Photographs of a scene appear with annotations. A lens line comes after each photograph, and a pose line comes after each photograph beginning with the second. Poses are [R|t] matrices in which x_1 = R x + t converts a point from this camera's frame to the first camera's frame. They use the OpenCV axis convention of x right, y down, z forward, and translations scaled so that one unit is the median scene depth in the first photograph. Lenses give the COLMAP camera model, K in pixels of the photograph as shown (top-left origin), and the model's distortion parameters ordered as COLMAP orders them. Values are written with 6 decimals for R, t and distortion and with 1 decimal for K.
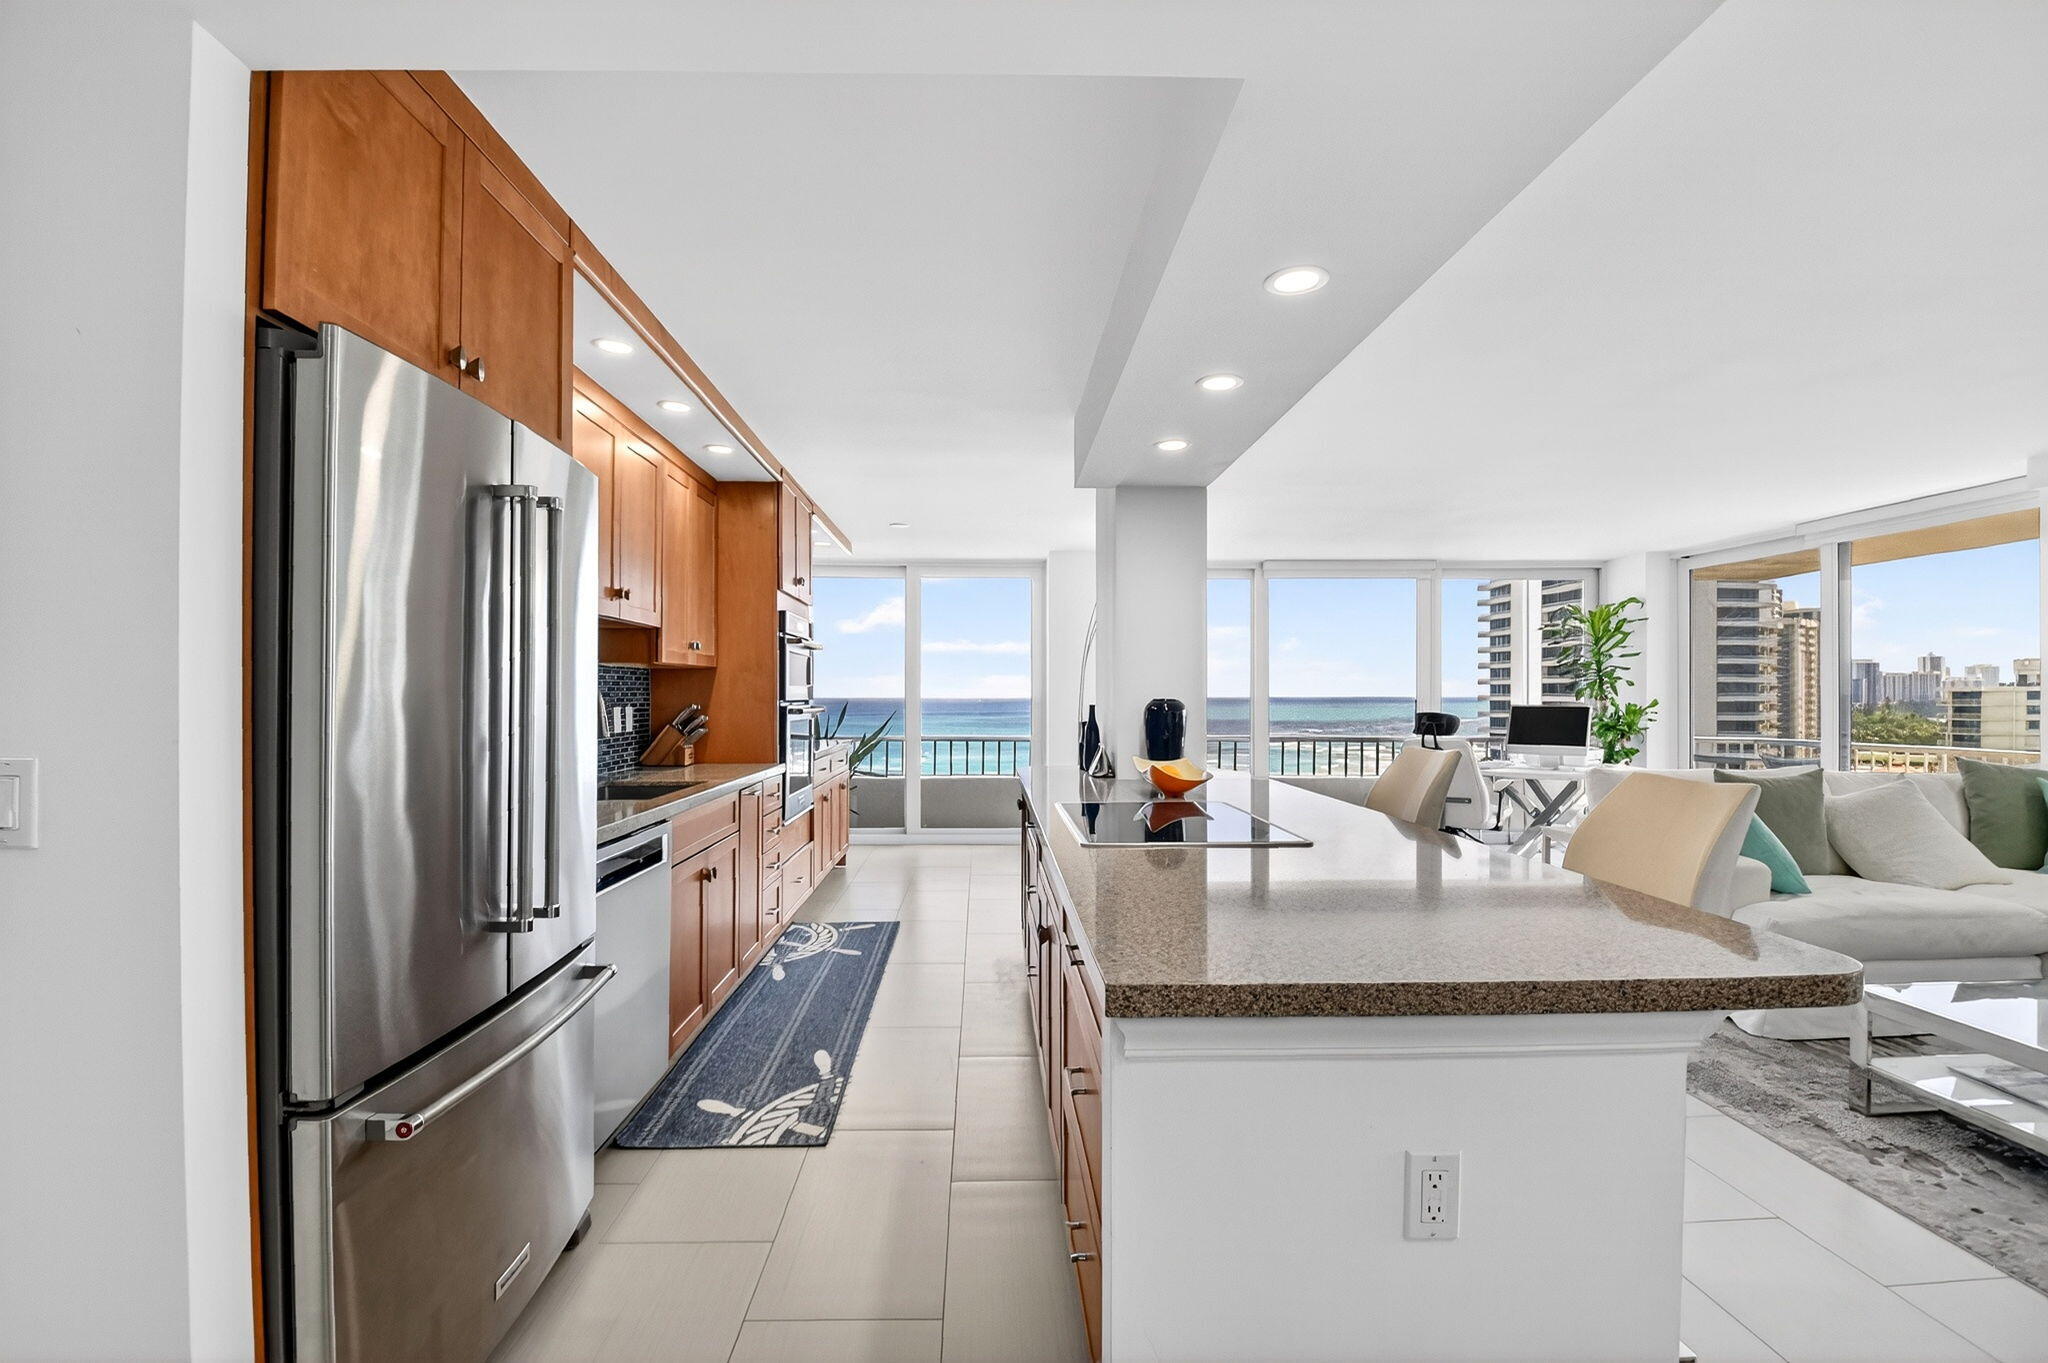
lens RADIAL K [[910.4, 0, 988.1], [0, 910.4, 686.2], [0, 0, 1]] dist [-0.037875, 0.000248]
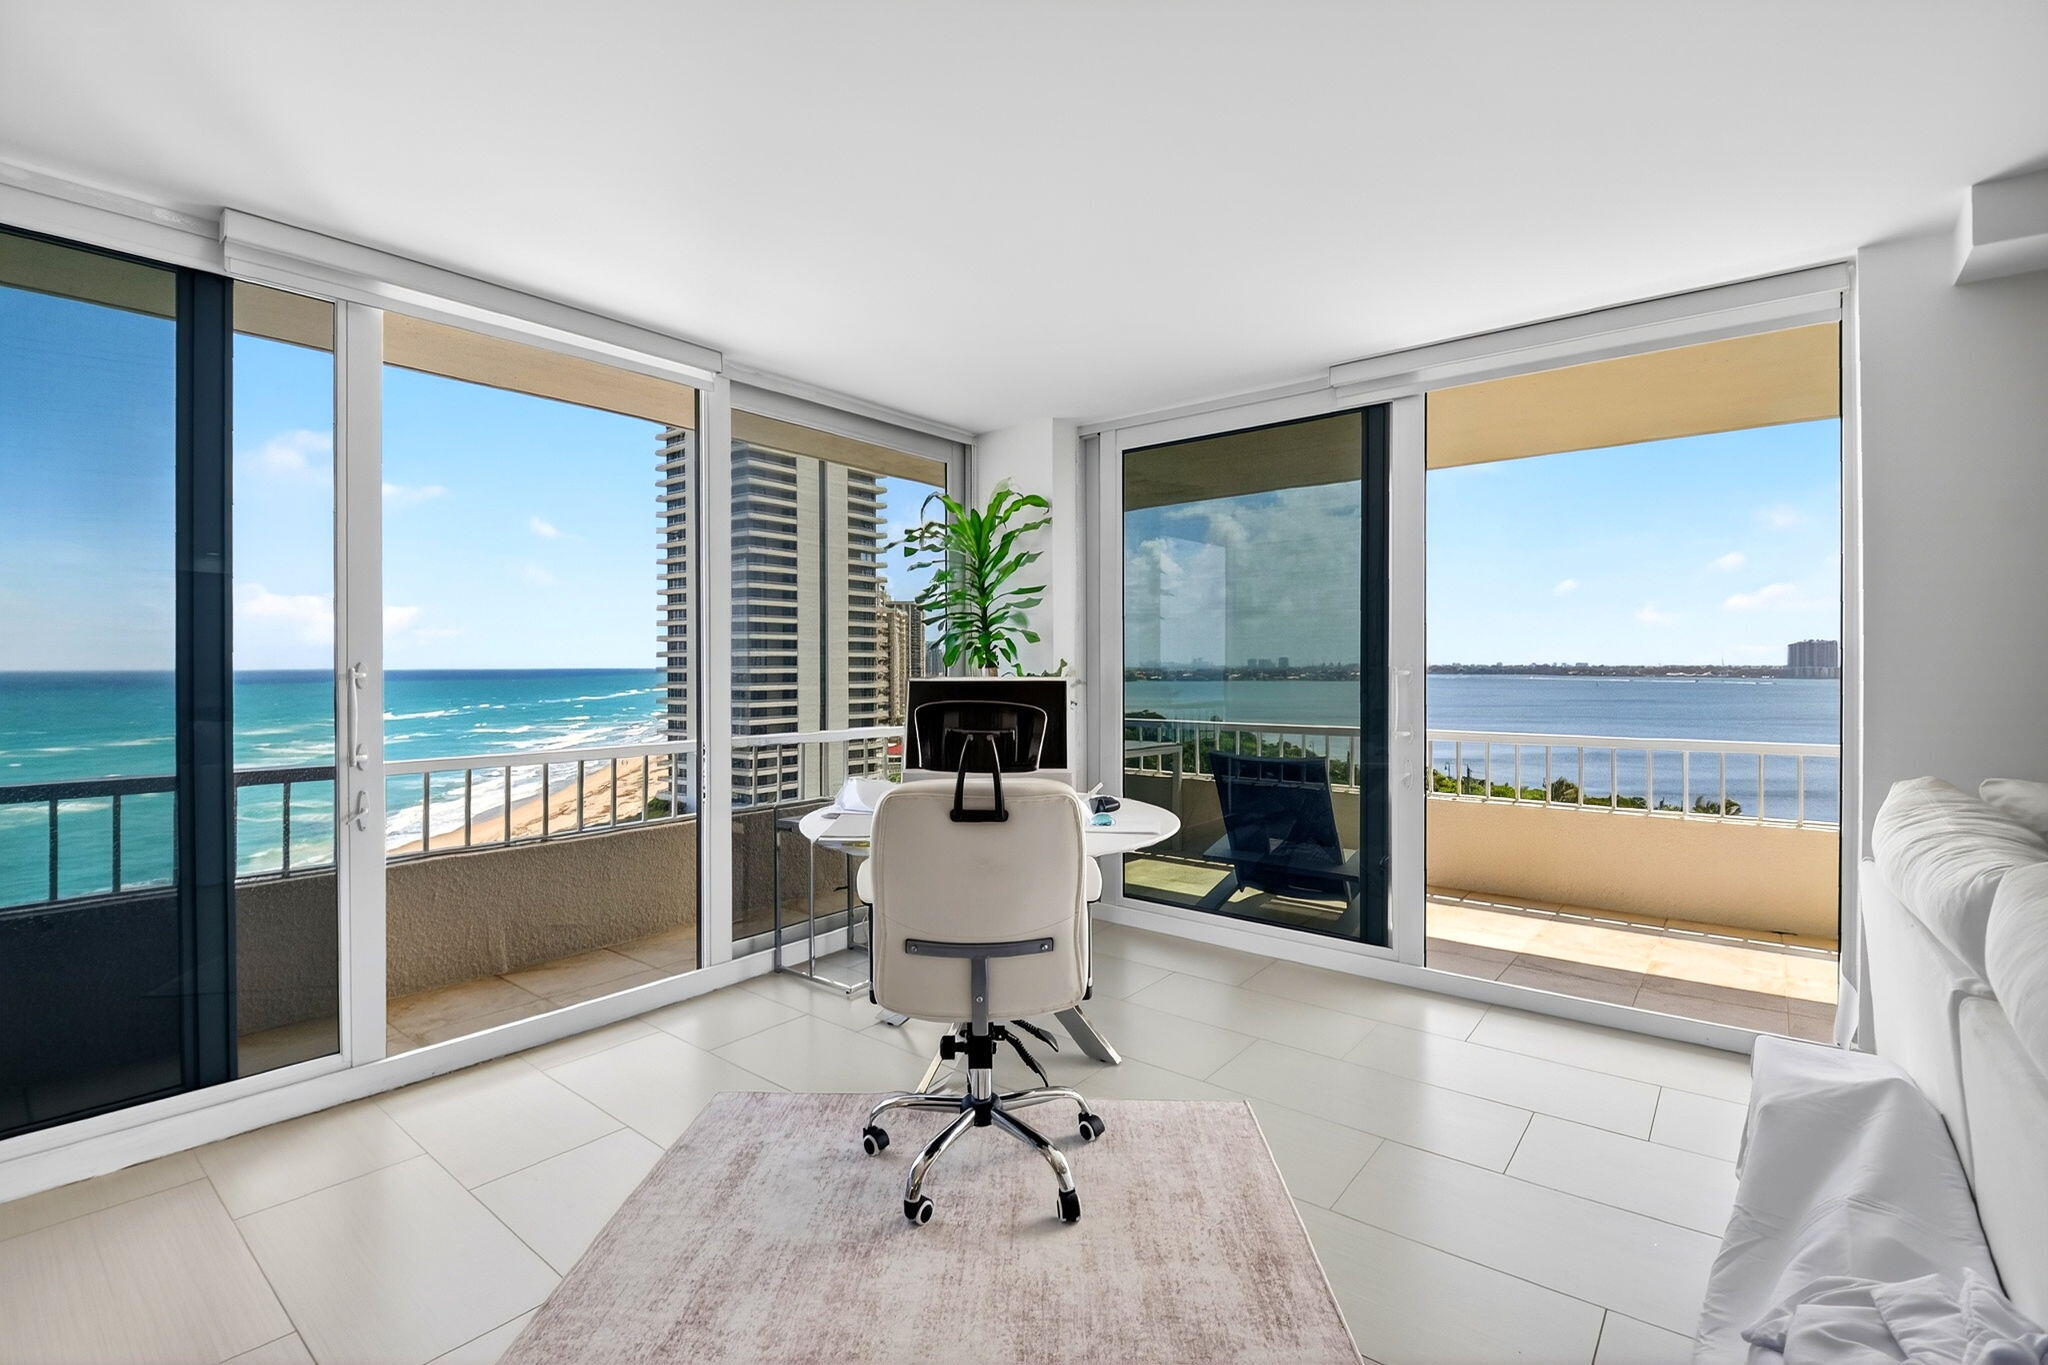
lens RADIAL K [[904.3, 0, 1012.6], [0, 904.3, 679.4], [0, 0, 1]] dist [0.026510, -0.033468]
pose [[0.640713, -0.010135, 0.767713, 0.407085], [-0.007497, 0.999783, 0.019456, 0.018734], [-0.767744, -0.018221, 0.640498, 0.991552]]
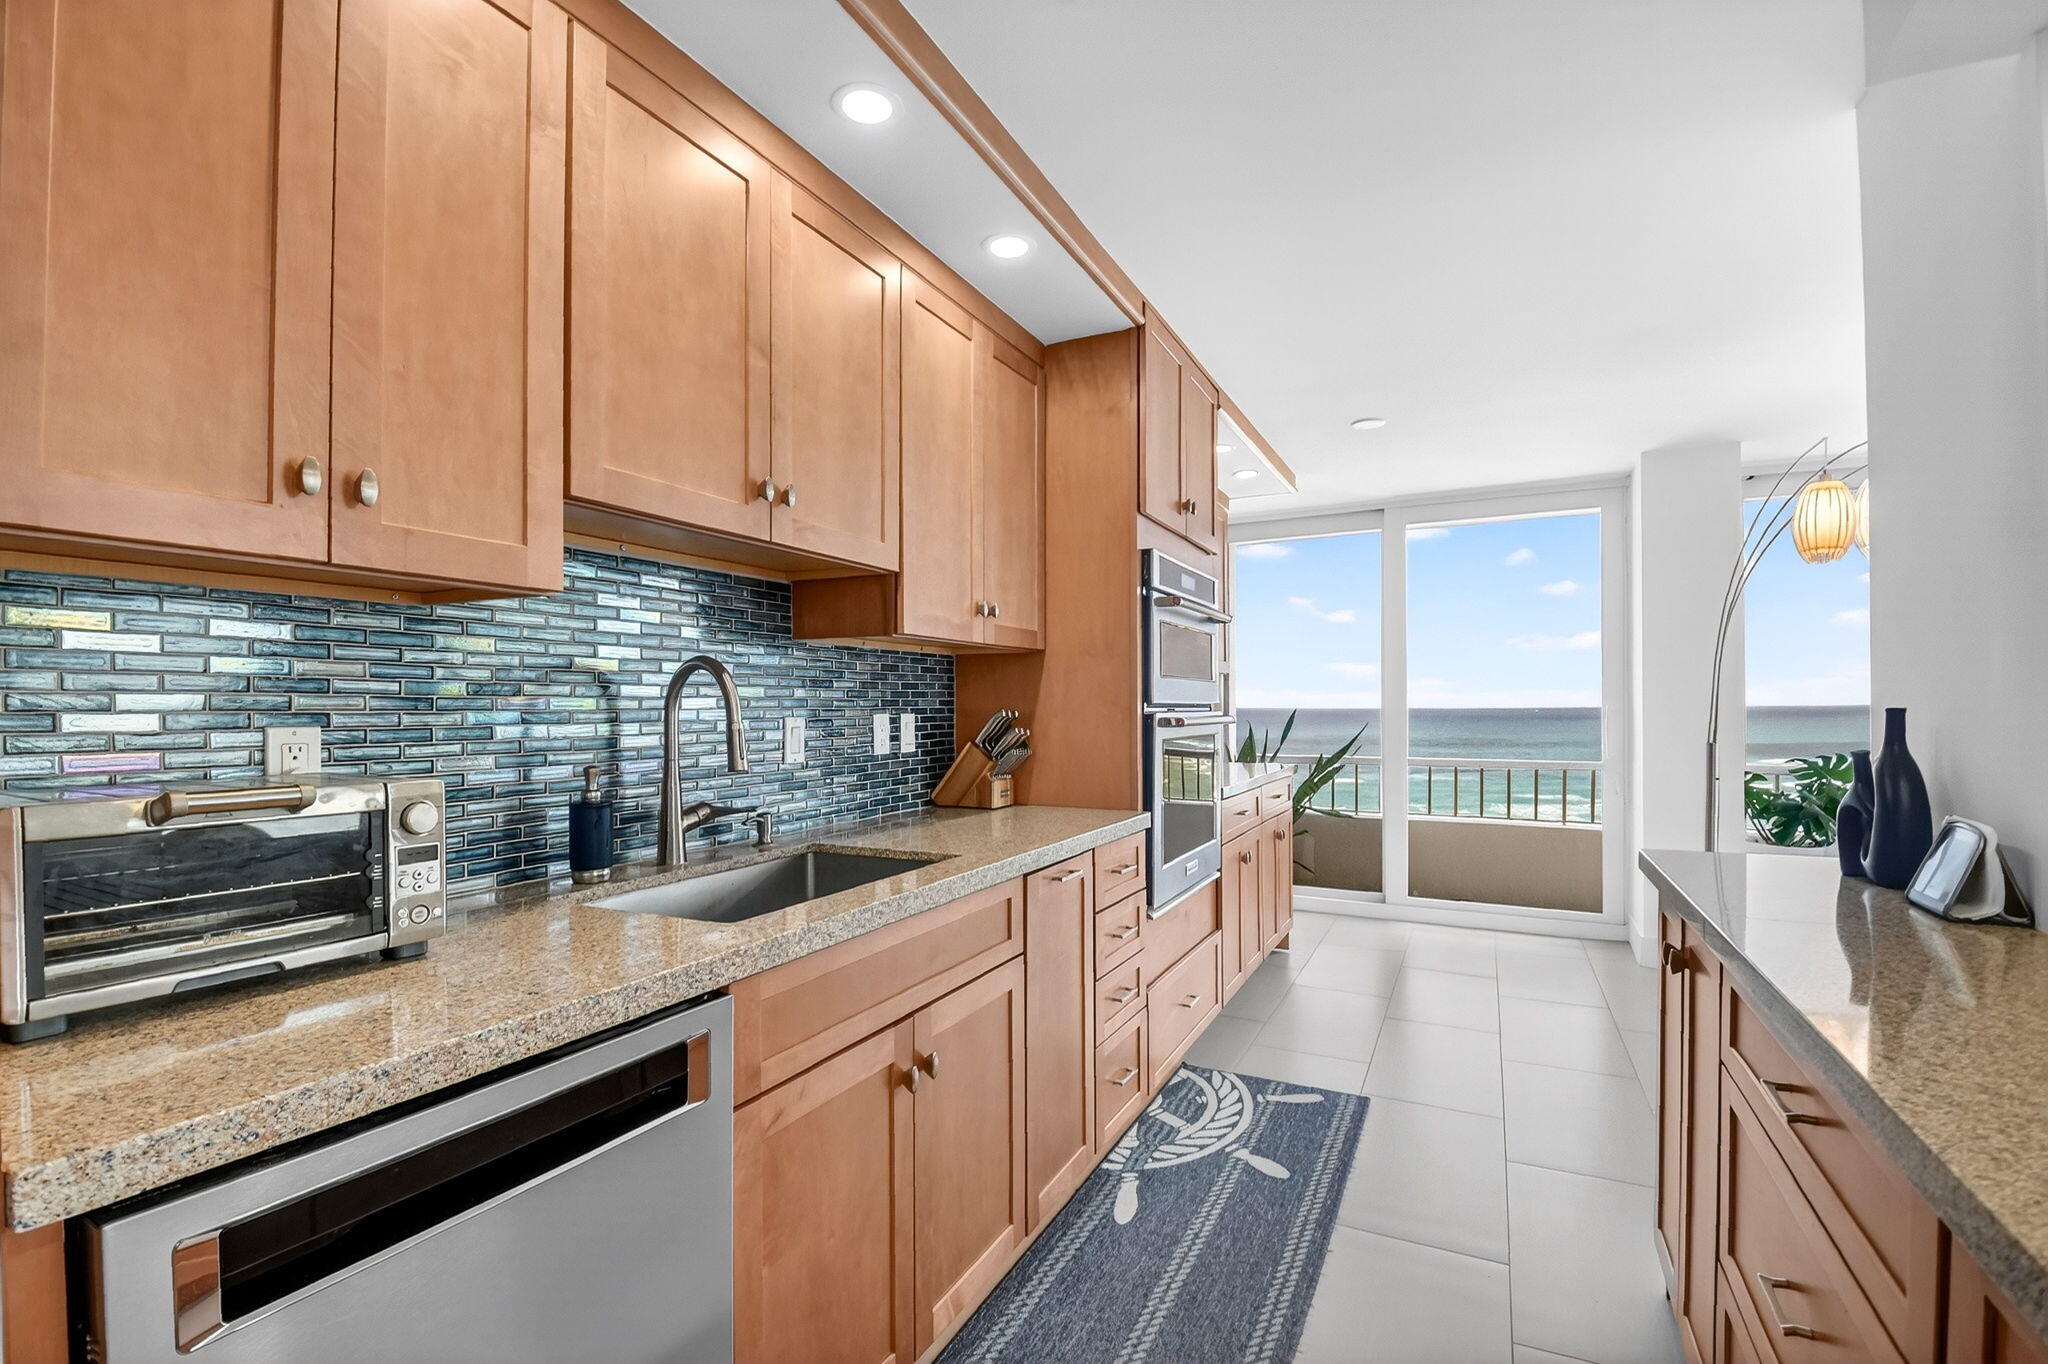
lens RADIAL K [[913.7, 0, 990.6], [0, 913.7, 703.0], [0, 0, 1]] dist [0.000204, -0.012496]
pose [[0.877526, -0.005729, -0.479495, -0.033246], [0.009442, 0.999941, 0.005333, 0.010971], [0.479437, -0.009208, 0.877528, 0.420352]]
